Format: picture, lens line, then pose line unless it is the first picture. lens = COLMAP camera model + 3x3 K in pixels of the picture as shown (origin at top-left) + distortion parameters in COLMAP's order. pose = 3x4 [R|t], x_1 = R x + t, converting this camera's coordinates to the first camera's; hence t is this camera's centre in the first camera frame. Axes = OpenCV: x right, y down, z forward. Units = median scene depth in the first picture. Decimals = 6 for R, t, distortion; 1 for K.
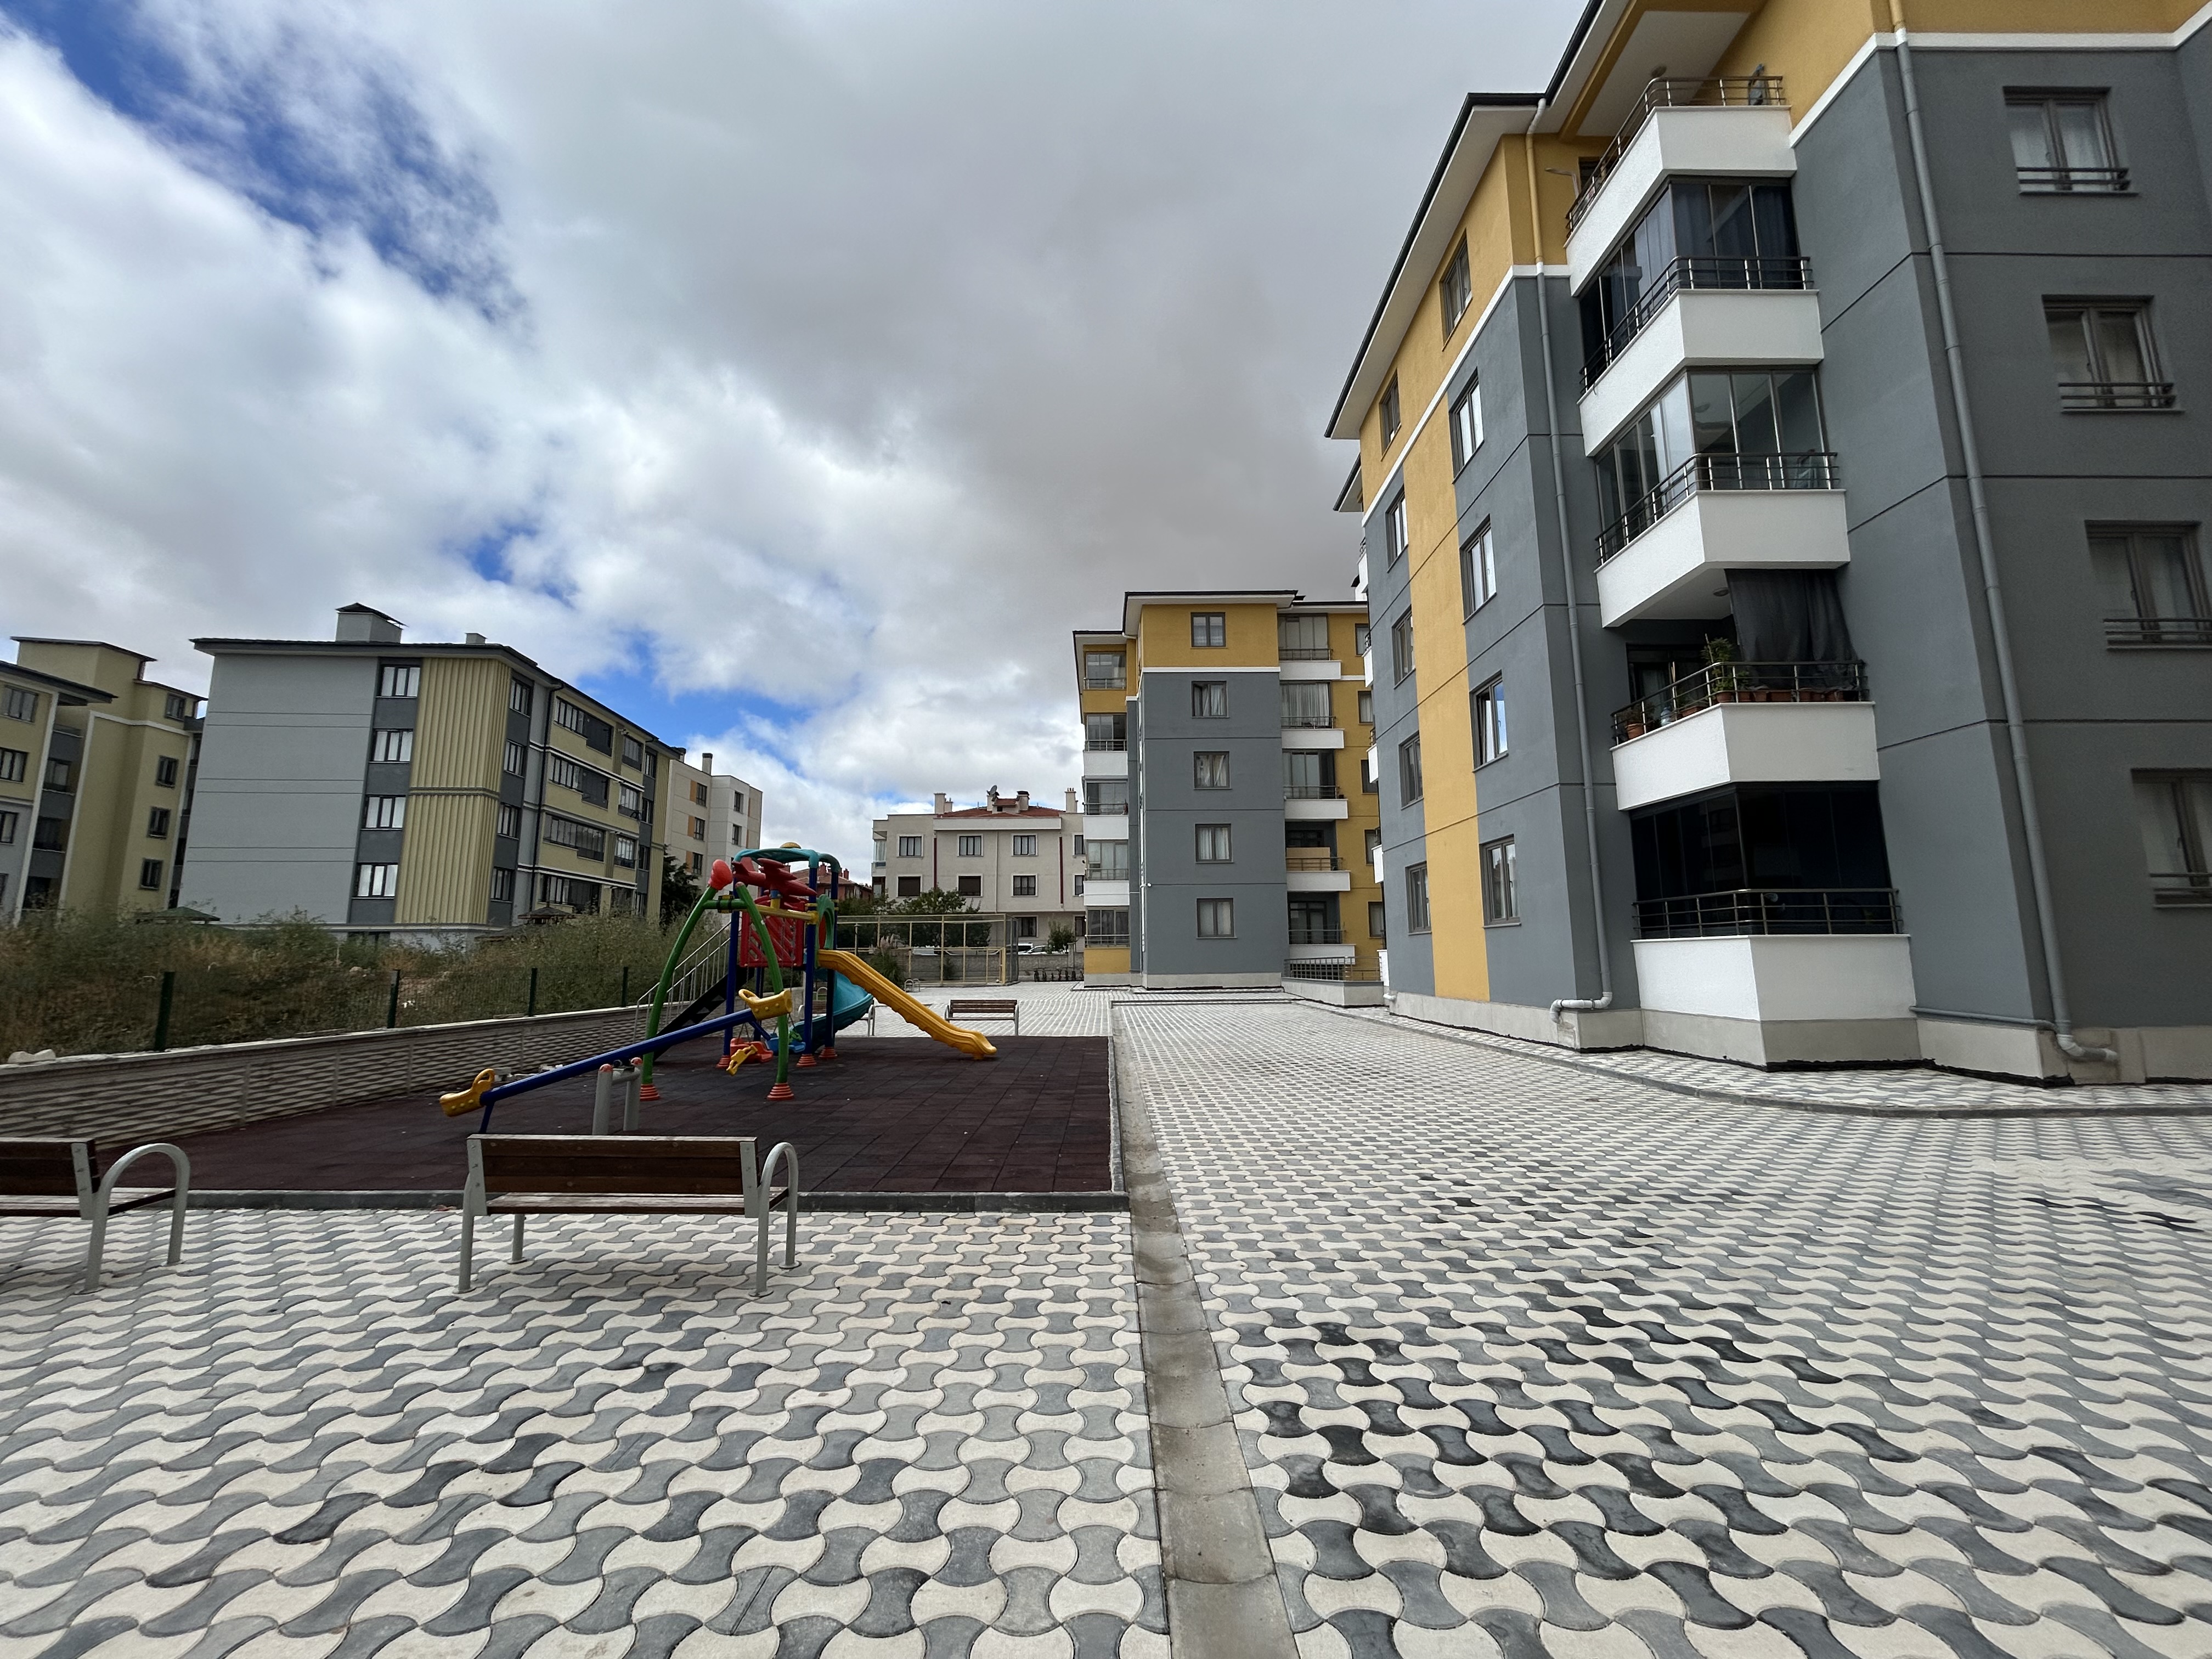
lens RADIAL K [[887.6, 0, 1104.3], [0, 887.6, 830.3], [0, 0, 1]] dist [-0.003701, 0.001861]
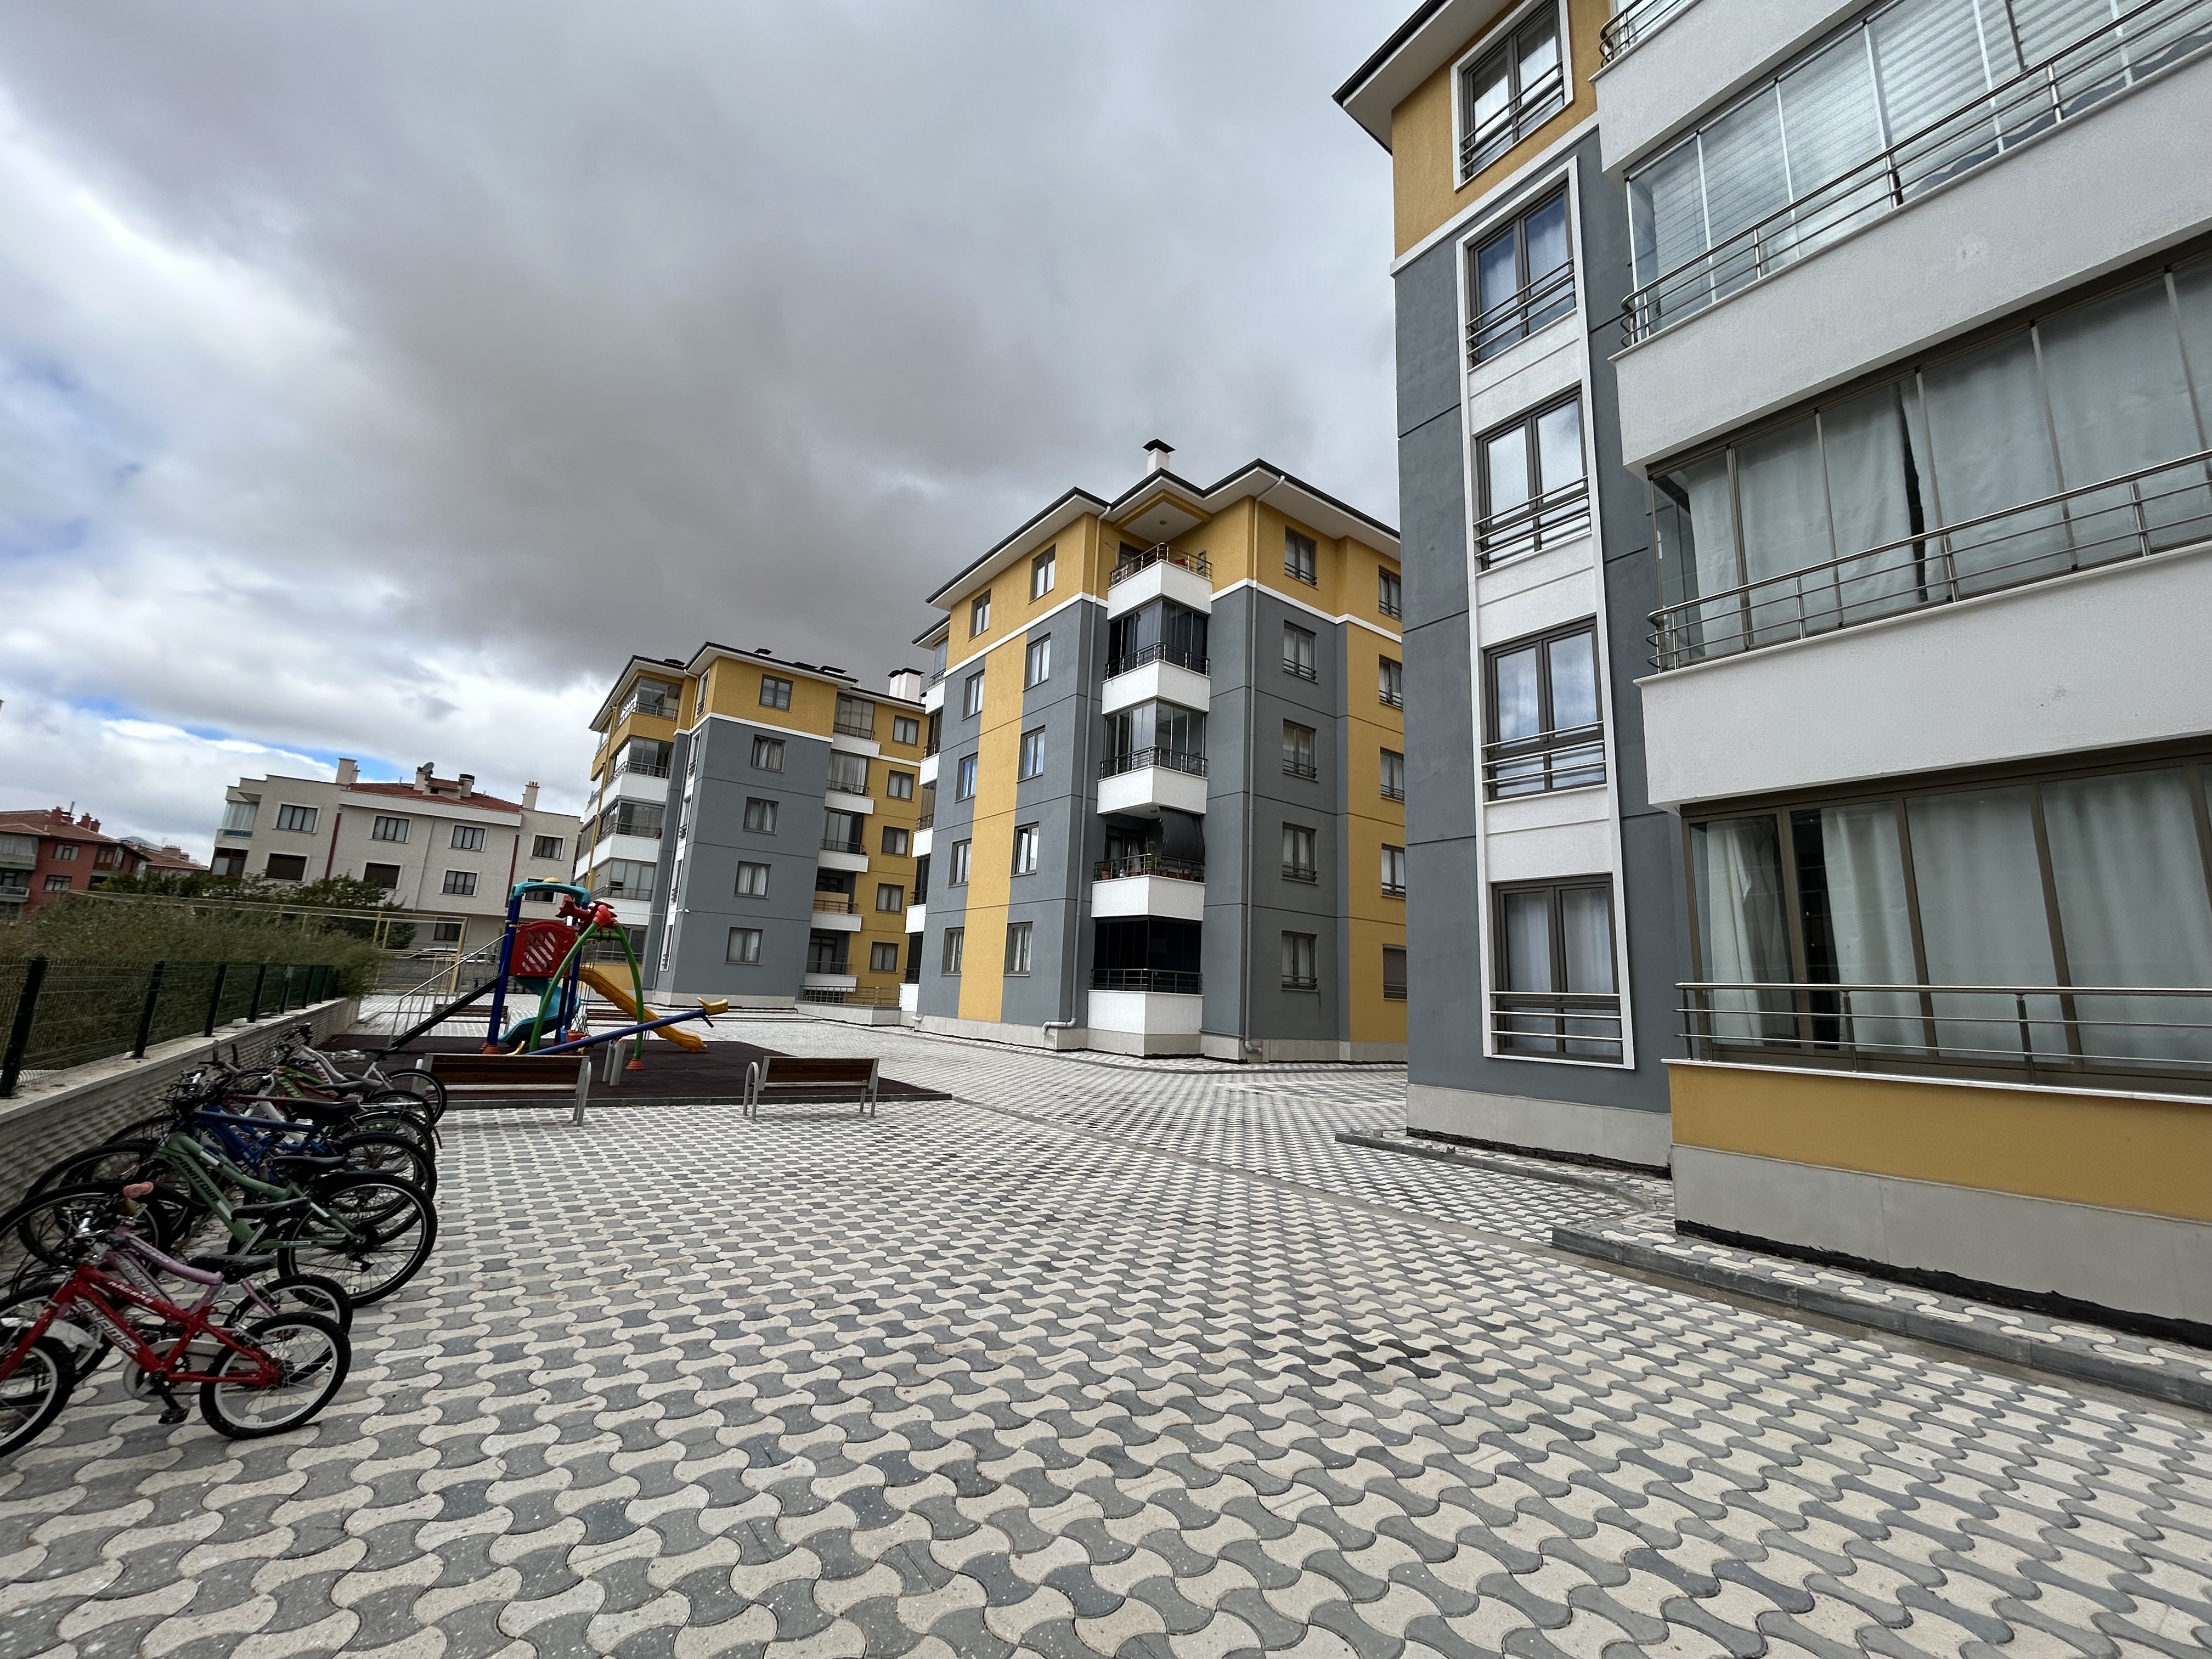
lens RADIAL K [[887.6, 0, 1106.0], [0, 887.6, 842.3], [0, 0, 1]] dist [-0.003701, 0.001861]
pose [[0.801242, 0.146766, 0.580061, -0.158285], [-0.138066, 0.988638, -0.059432, -0.024117], [-0.582193, -0.032468, 0.812402, -0.162346]]
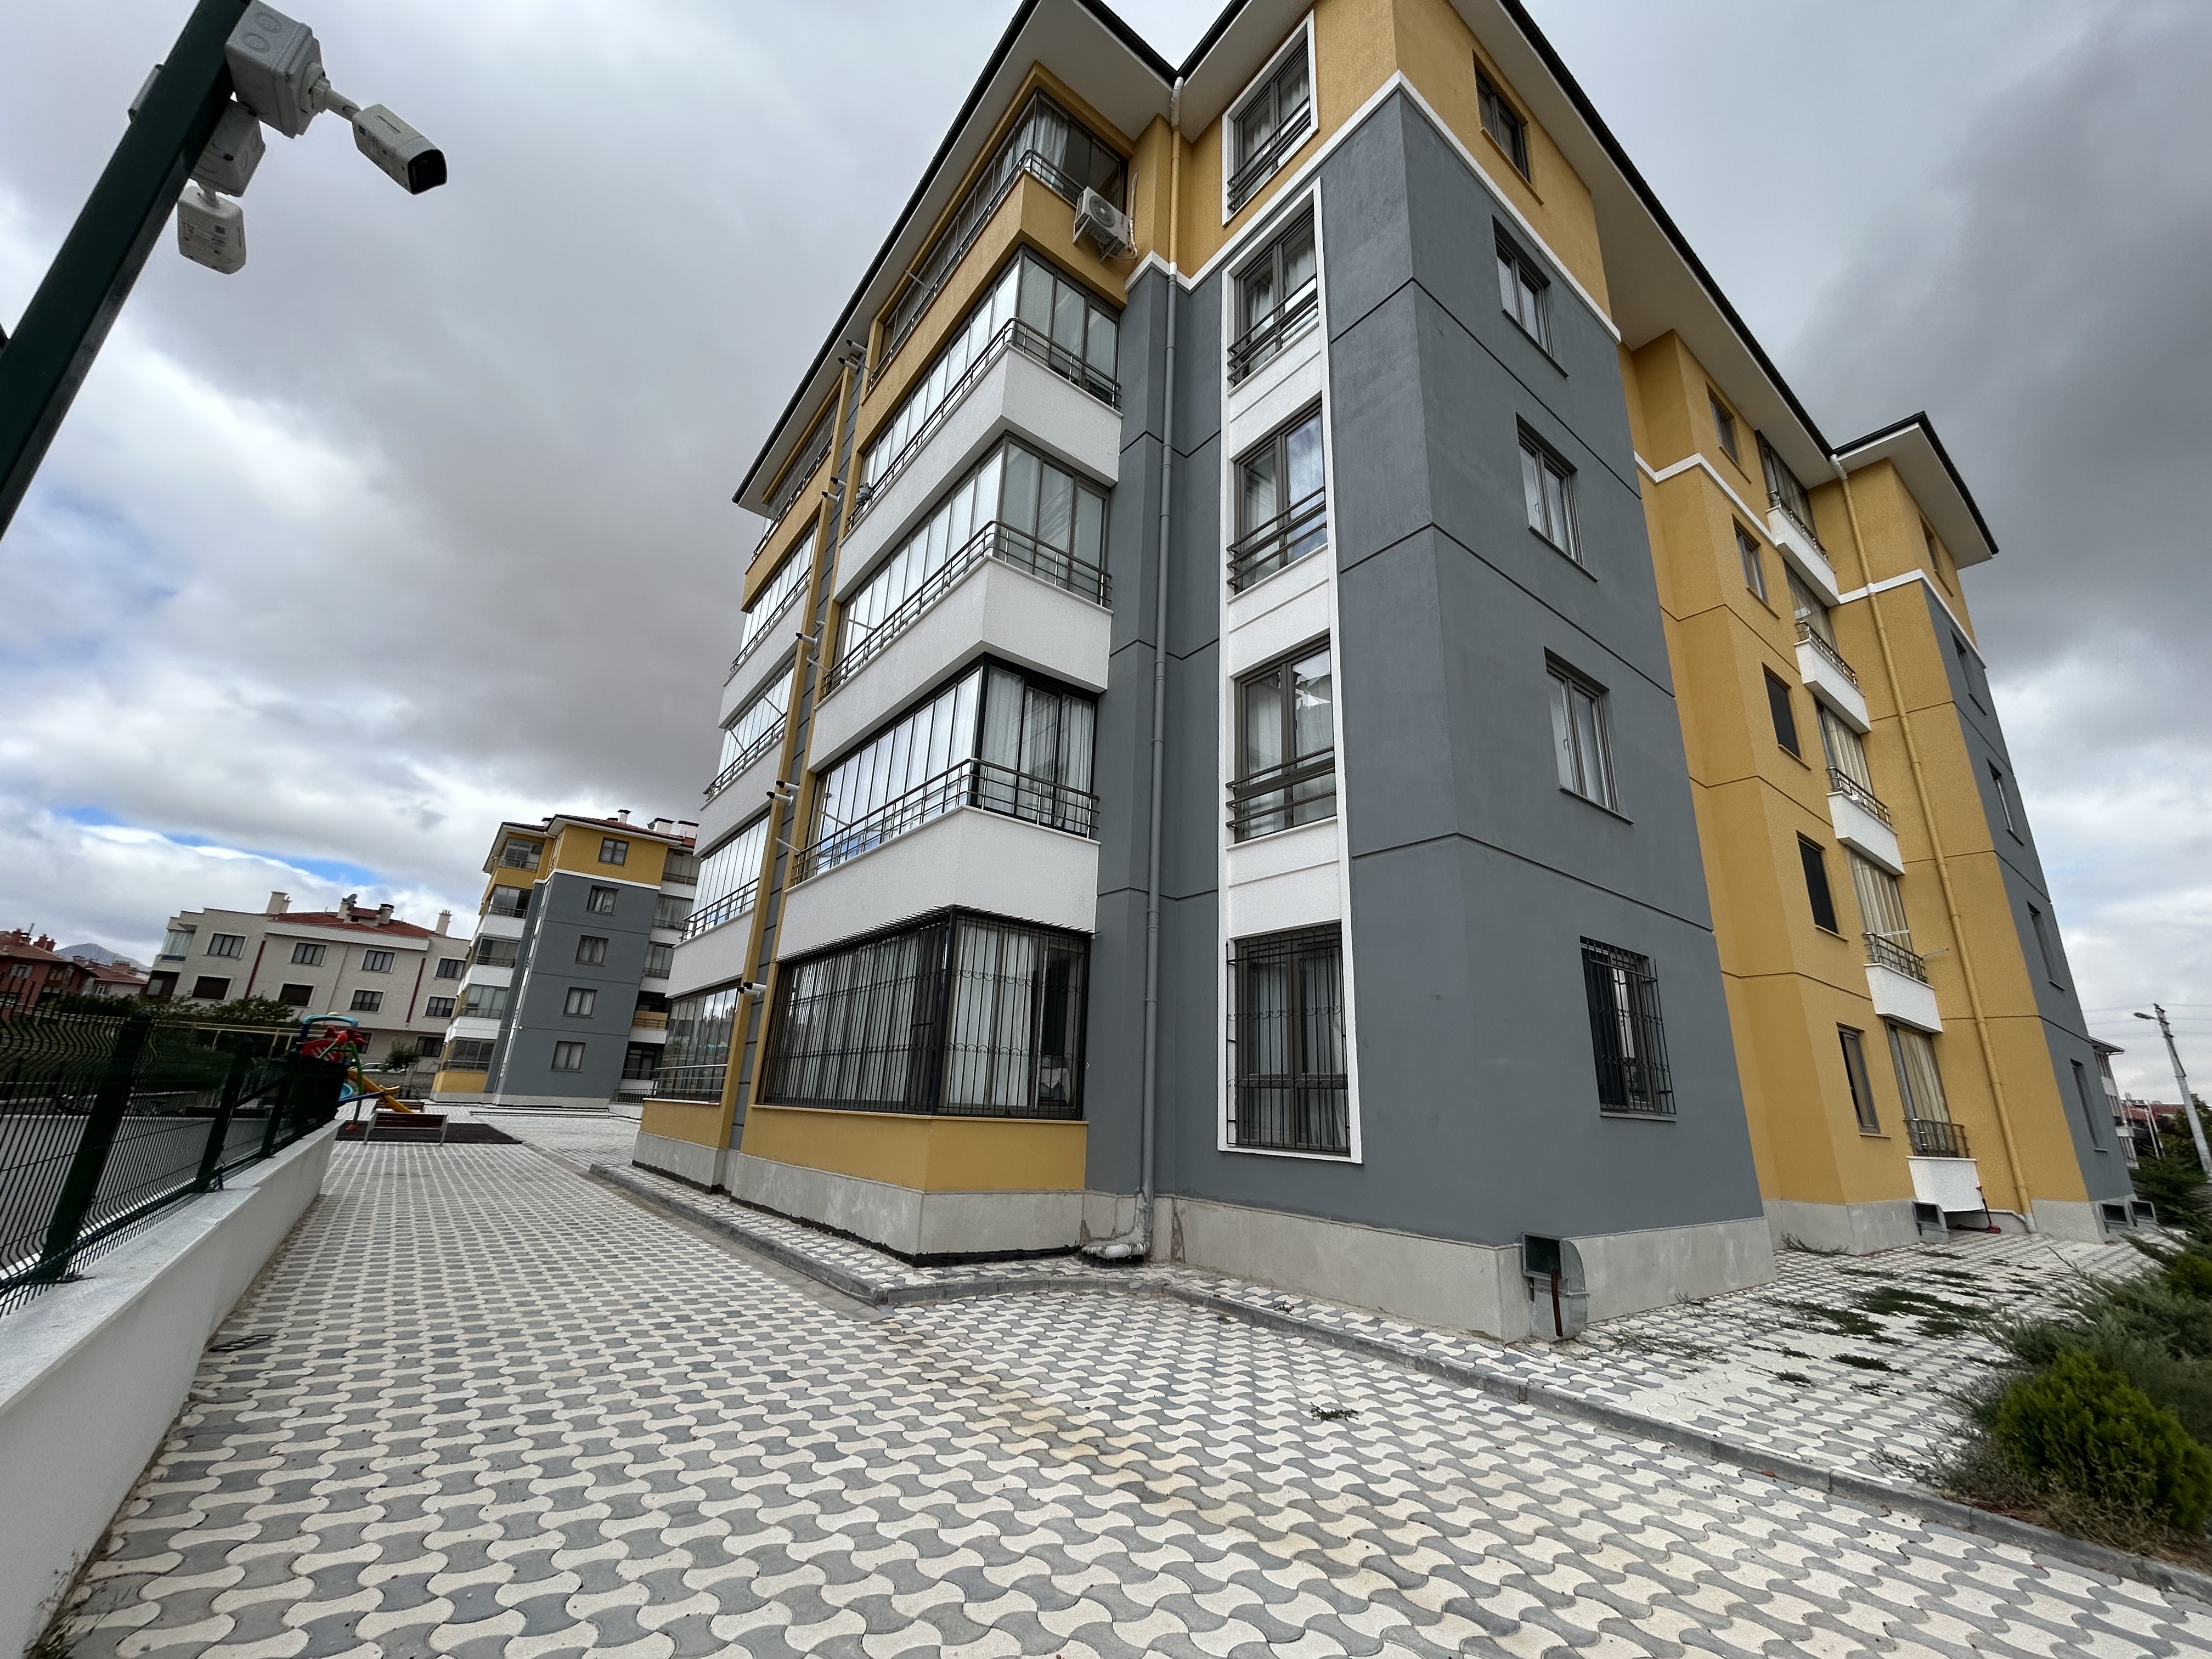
lens RADIAL K [[887.6, 0, 1106.7], [0, 887.6, 822.0], [0, 0, 1]] dist [-0.003701, 0.001861]
pose [[0.792090, 0.234210, 0.563684, -0.065400], [-0.139212, 0.968436, -0.206763, -0.076178], [-0.594318, 0.085304, 0.799693, -0.563687]]
